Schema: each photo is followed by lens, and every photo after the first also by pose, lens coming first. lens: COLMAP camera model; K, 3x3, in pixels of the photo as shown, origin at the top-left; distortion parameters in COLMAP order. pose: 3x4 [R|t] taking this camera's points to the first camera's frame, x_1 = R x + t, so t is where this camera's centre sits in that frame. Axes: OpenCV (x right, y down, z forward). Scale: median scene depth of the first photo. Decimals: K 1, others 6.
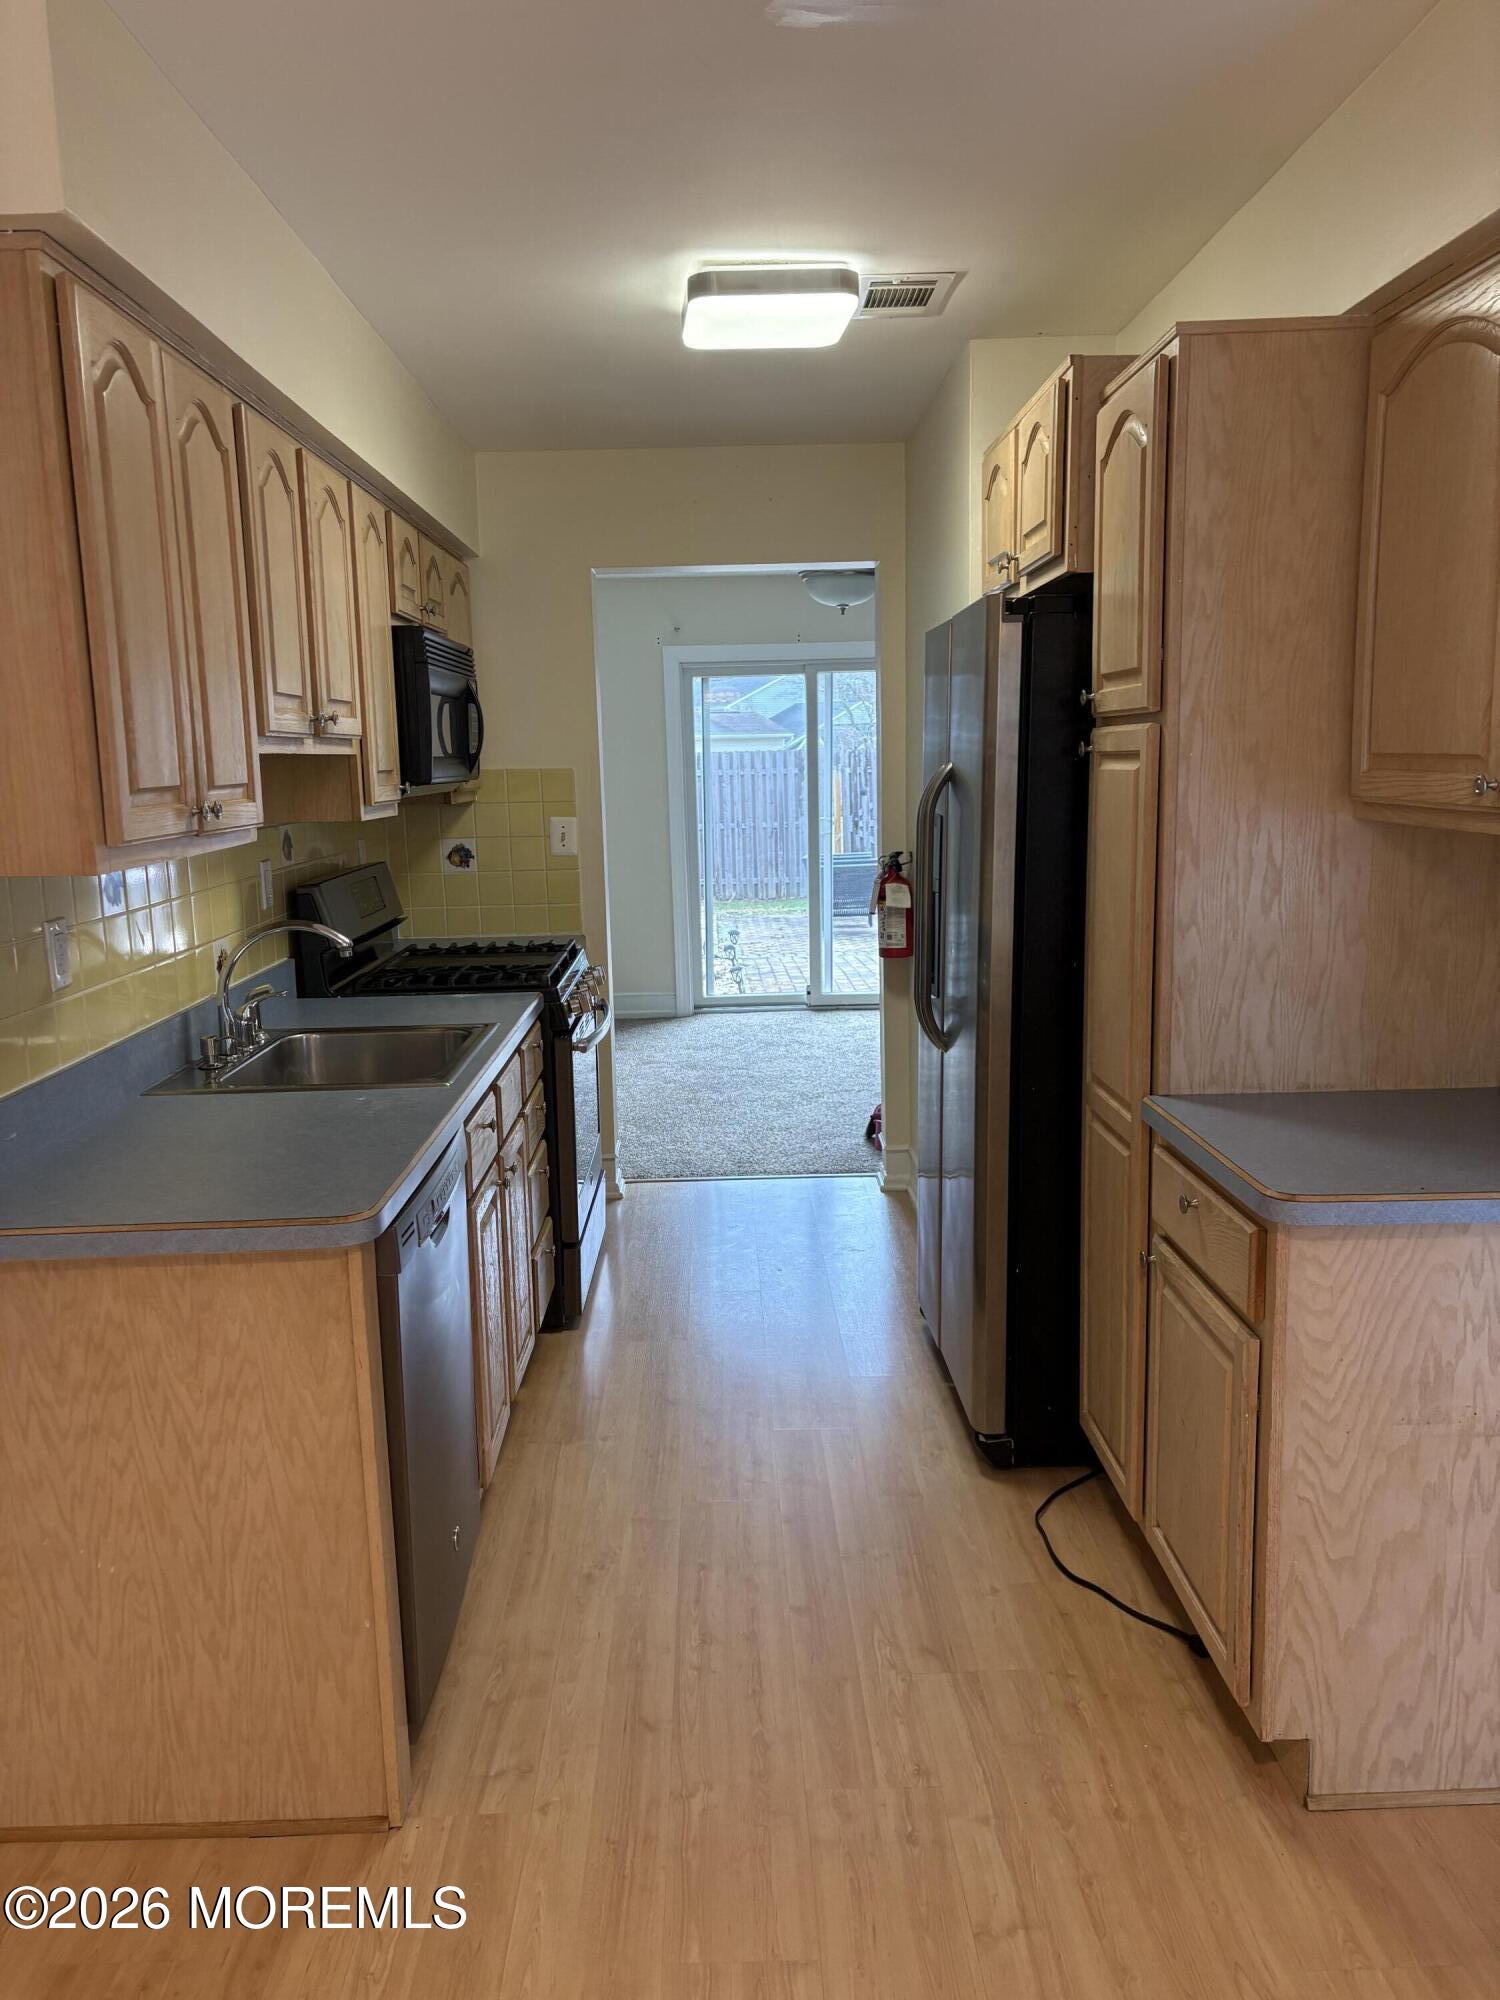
lens RADIAL K [[1482.3, 0, 720.8], [0, 1482.3, 1008.0], [0, 0, 1]] dist [0.069152, -0.069510]
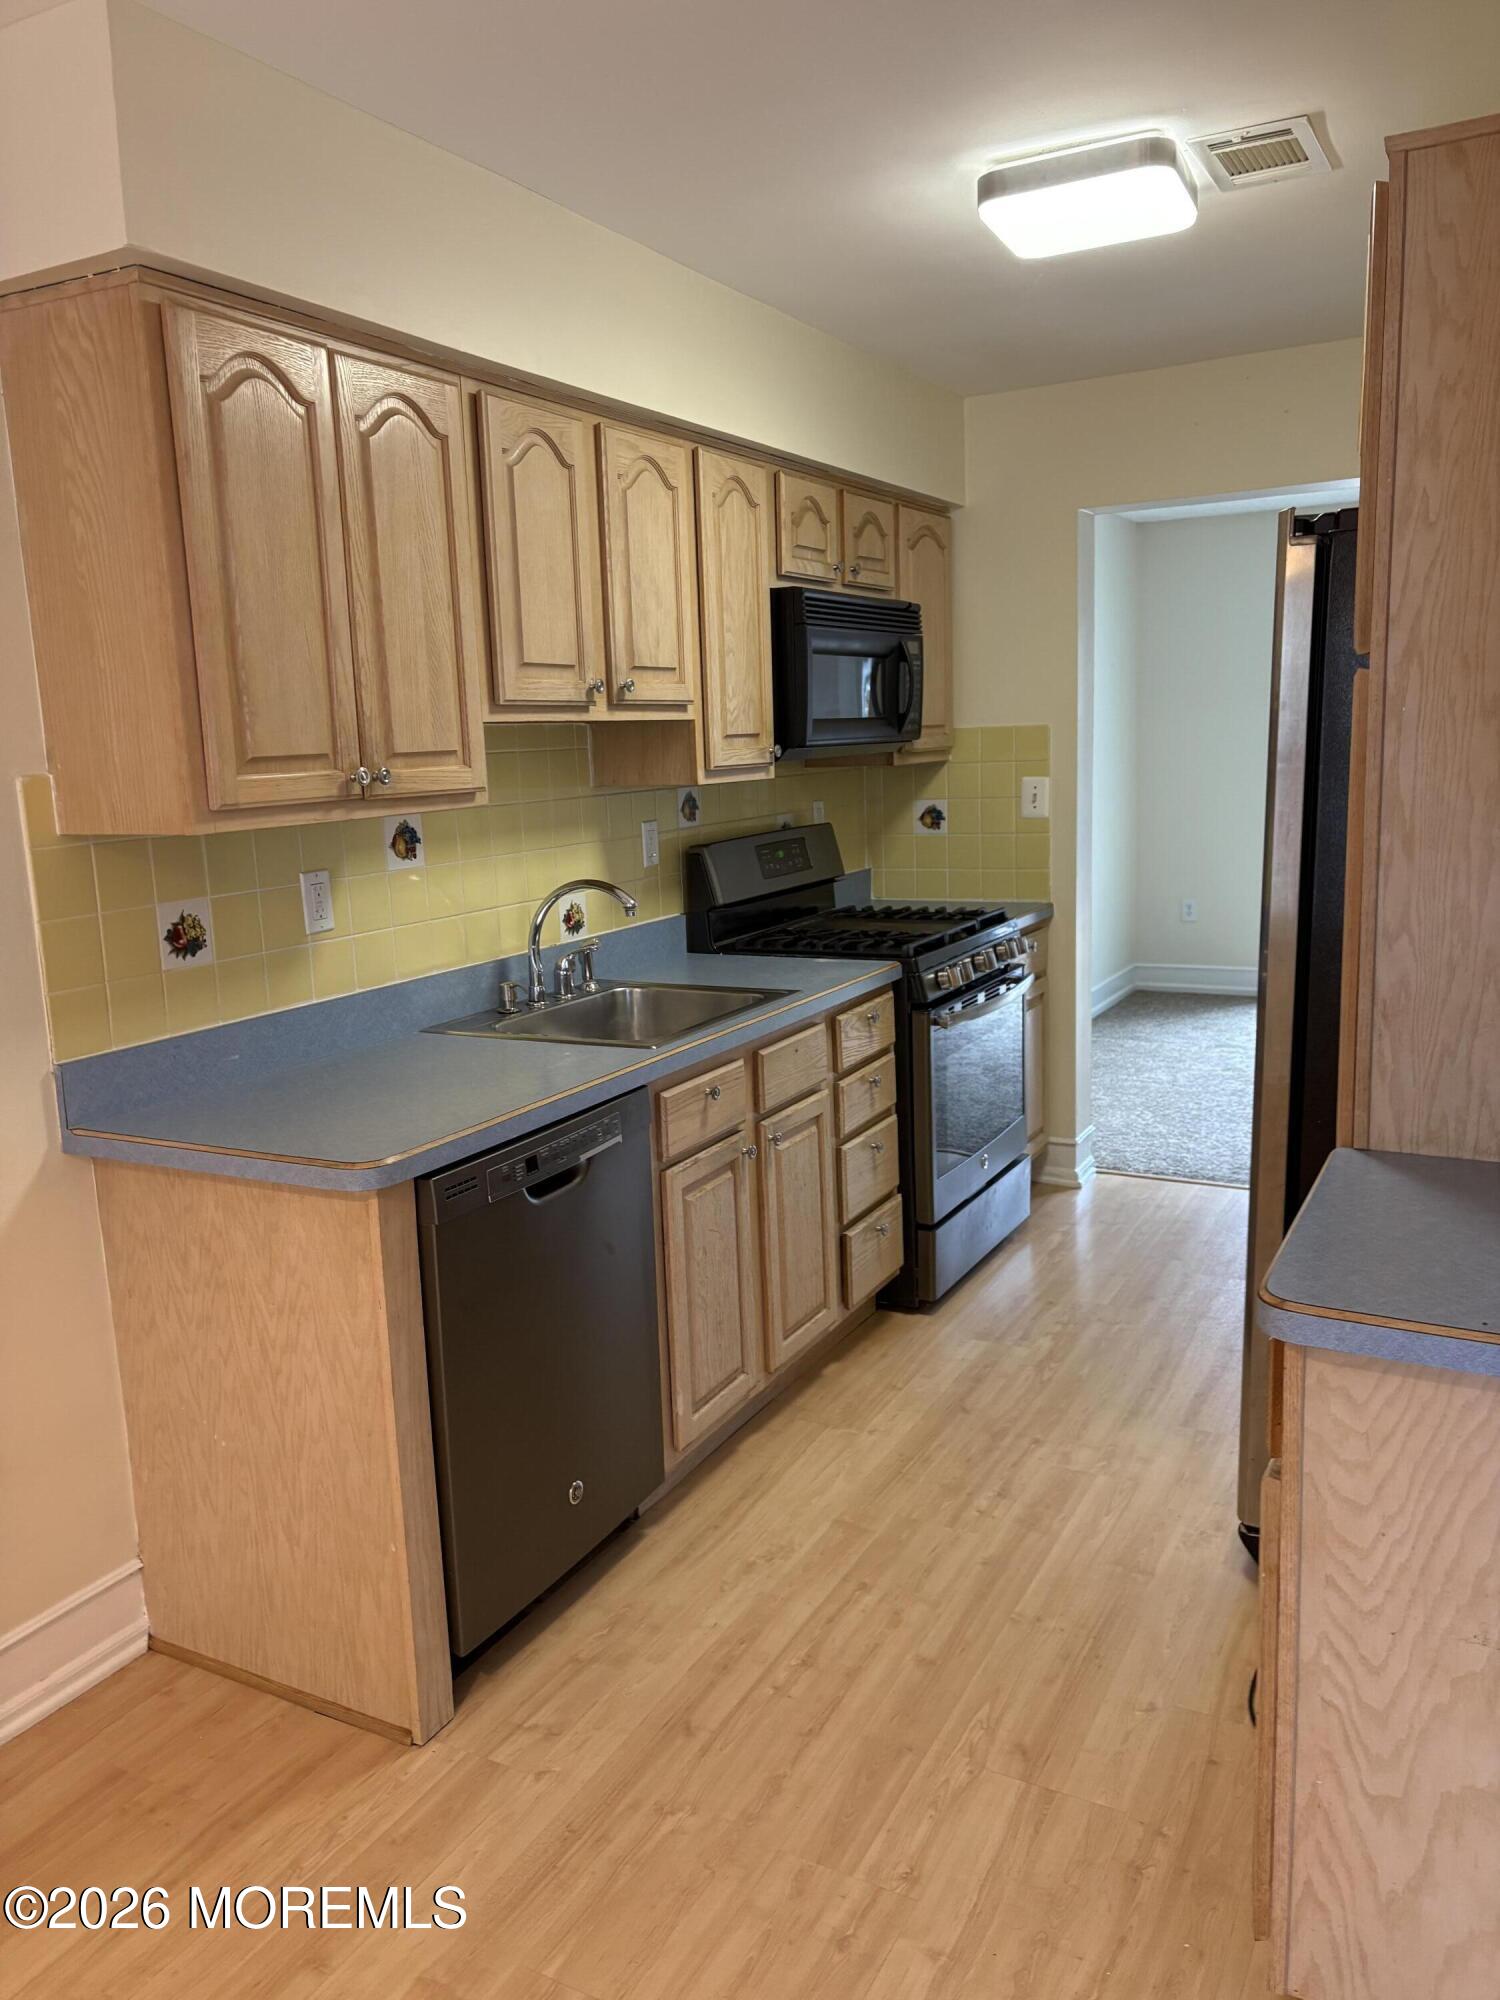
lens RADIAL K [[1482.3, 0, 745.7], [0, 1482.3, 999.4], [0, 0, 1]] dist [0.069152, -0.069510]
pose [[0.873598, 0.078547, -0.480268, 0.417004], [-0.066406, 0.996898, 0.042249, -0.033679], [0.482097, -0.005016, 0.876103, 0.176682]]
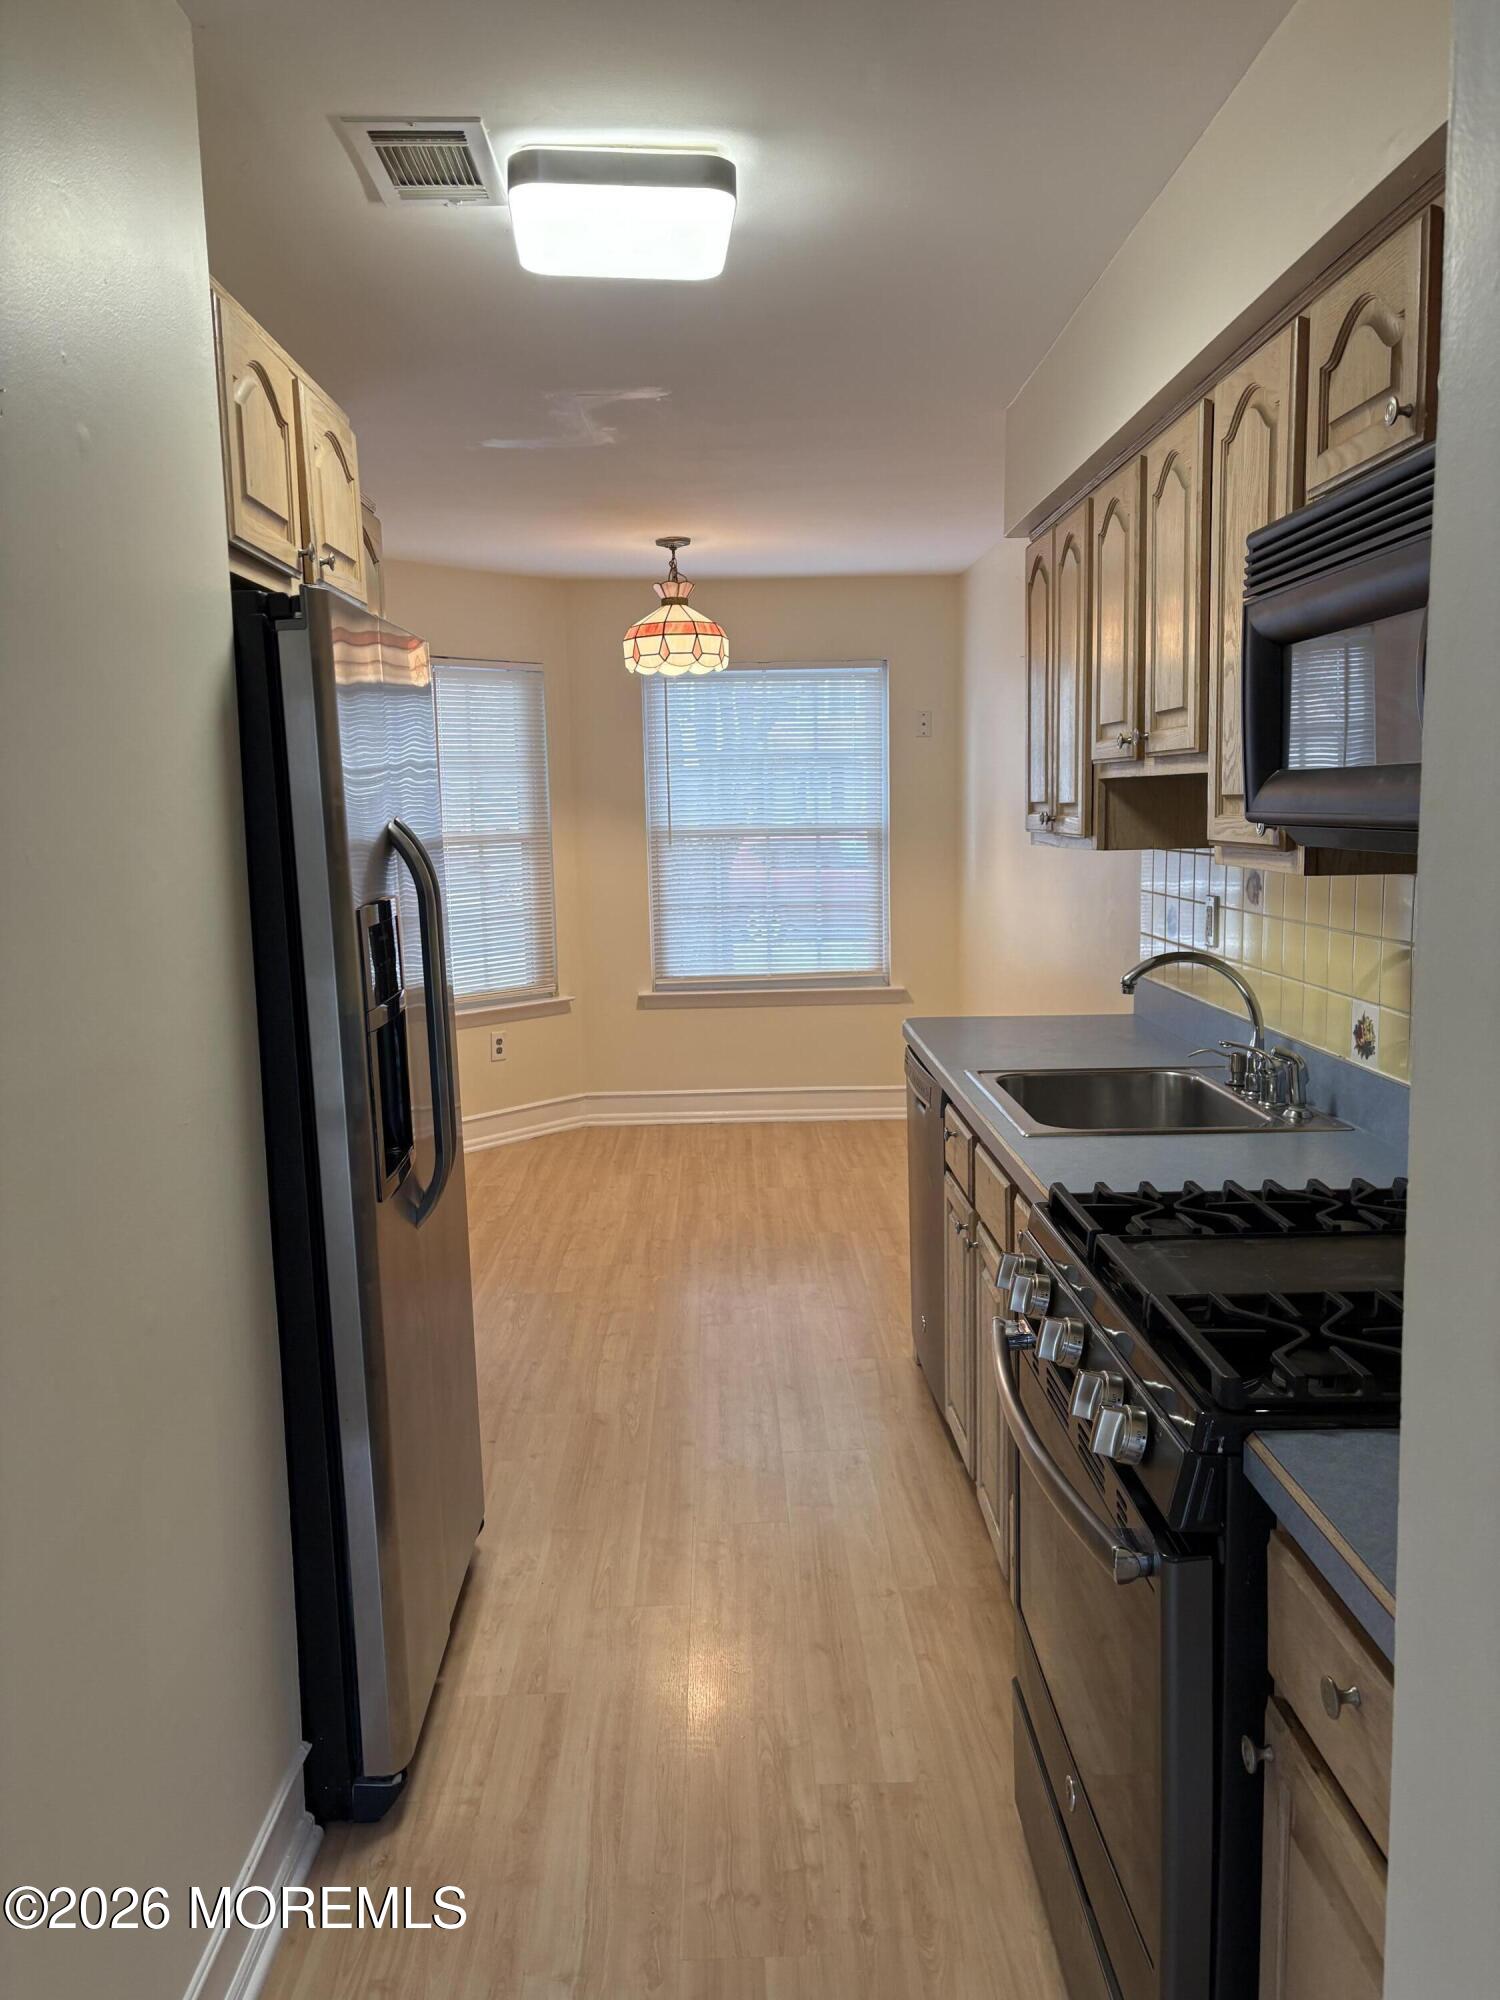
lens RADIAL K [[1482.3, 0, 756.1], [0, 1482.3, 1007.6], [0, 0, 1]] dist [0.069152, -0.069510]
pose [[-0.998776, 0.047297, -0.014458, -0.007914], [0.040717, 0.952284, 0.302485, -0.411582], [0.028075, 0.301526, -0.953045, 2.451304]]
